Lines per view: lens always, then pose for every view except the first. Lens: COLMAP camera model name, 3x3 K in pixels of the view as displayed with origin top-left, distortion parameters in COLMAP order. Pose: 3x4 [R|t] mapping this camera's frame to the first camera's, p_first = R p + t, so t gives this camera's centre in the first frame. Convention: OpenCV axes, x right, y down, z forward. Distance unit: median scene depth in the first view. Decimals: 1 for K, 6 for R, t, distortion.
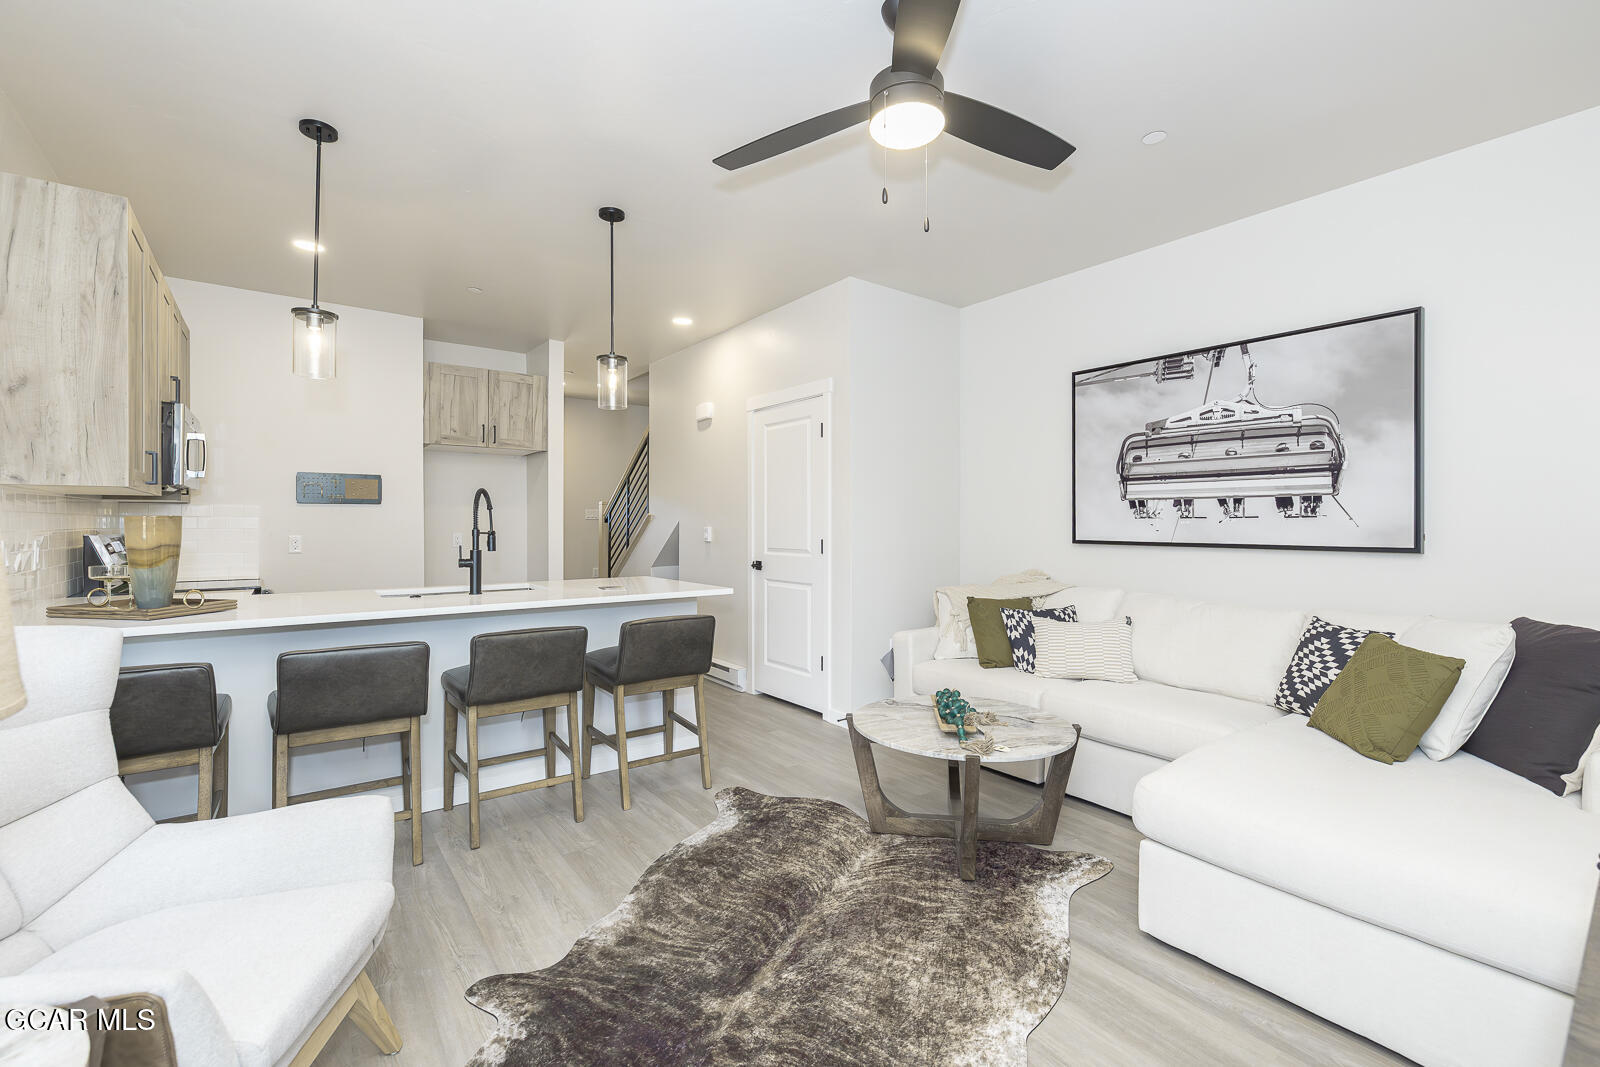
lens RADIAL K [[682.9, 0, 802.8], [0, 682.9, 525.6], [0, 0, 1]] dist [0.002346, 0.000150]
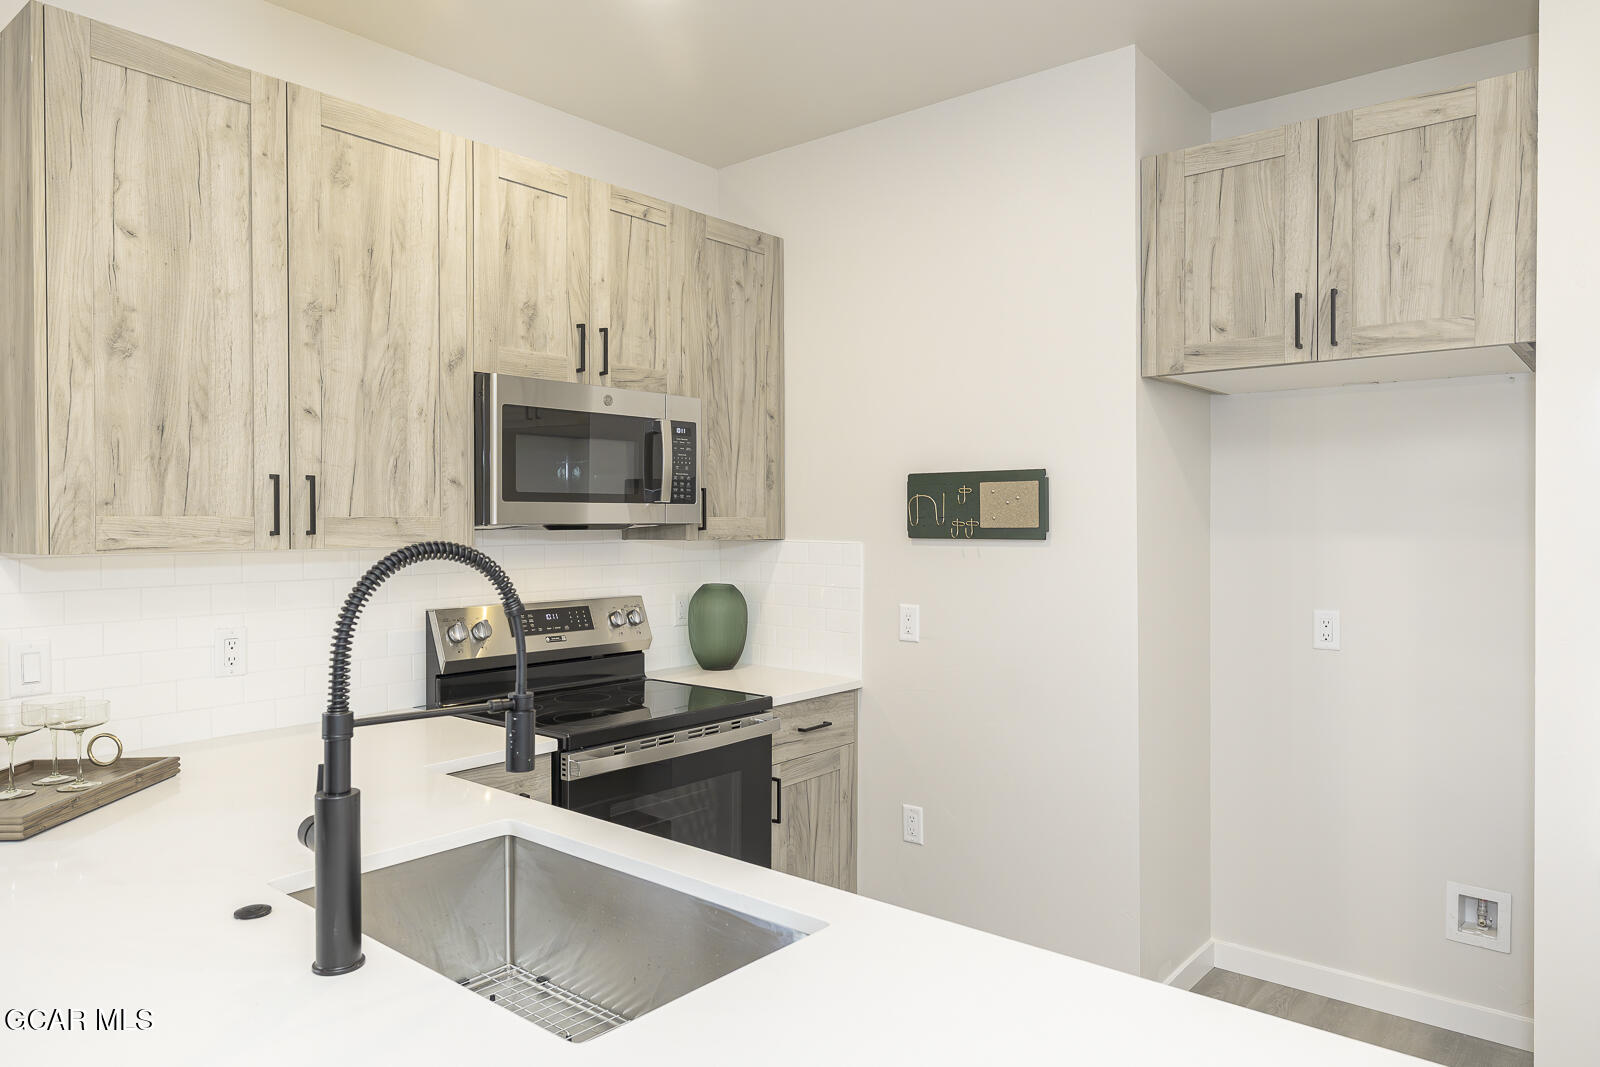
lens RADIAL K [[1021.2, 0, 873.3], [0, 1021.2, 523.1], [0, 0, 1]] dist [0.004643, 0.001792]
pose [[0.231031, 0.008121, -0.972913, -0.051966], [-0.000636, 0.999966, 0.008196, -0.055671], [0.972946, -0.001274, 0.231028, 0.907462]]
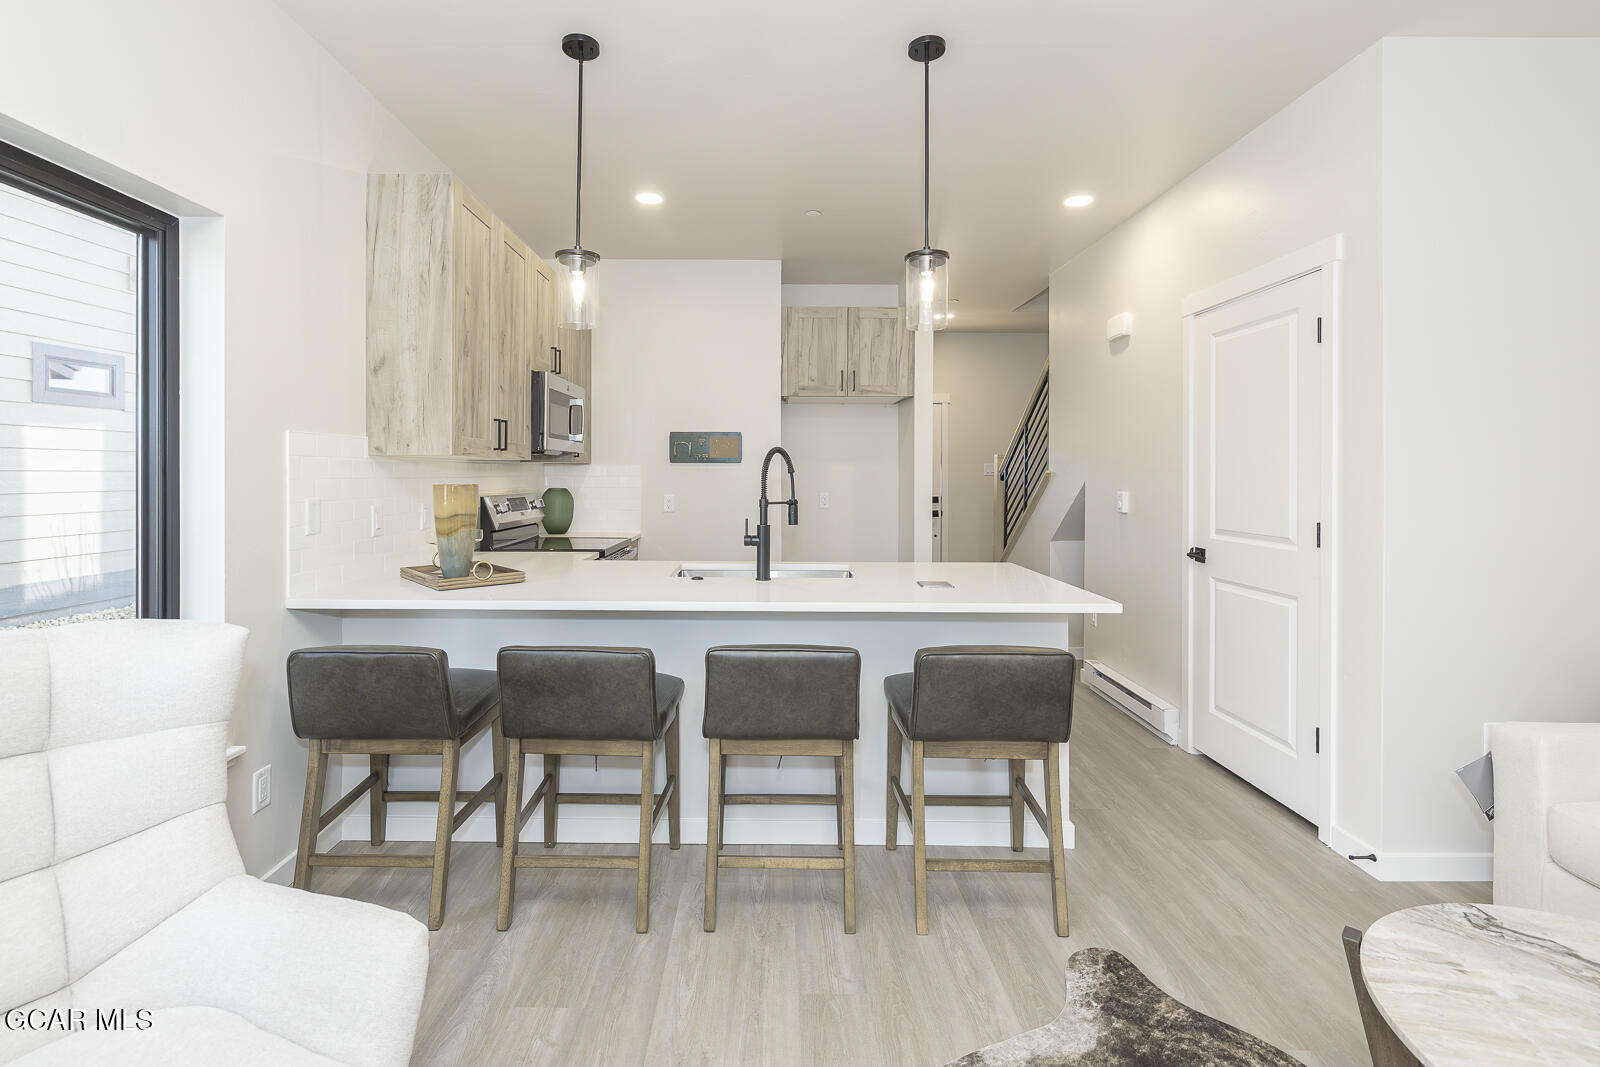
lens RADIAL K [[724.7, 0, 772.9], [0, 724.7, 475.0], [0, 0, 1]] dist [-0.000693, -0.000013]
pose [[0.793584, 0.005376, -0.608436, 0.038023], [-0.005191, 0.999984, 0.002065, -0.020008], [0.608438, 0.001519, 0.793600, 0.272900]]
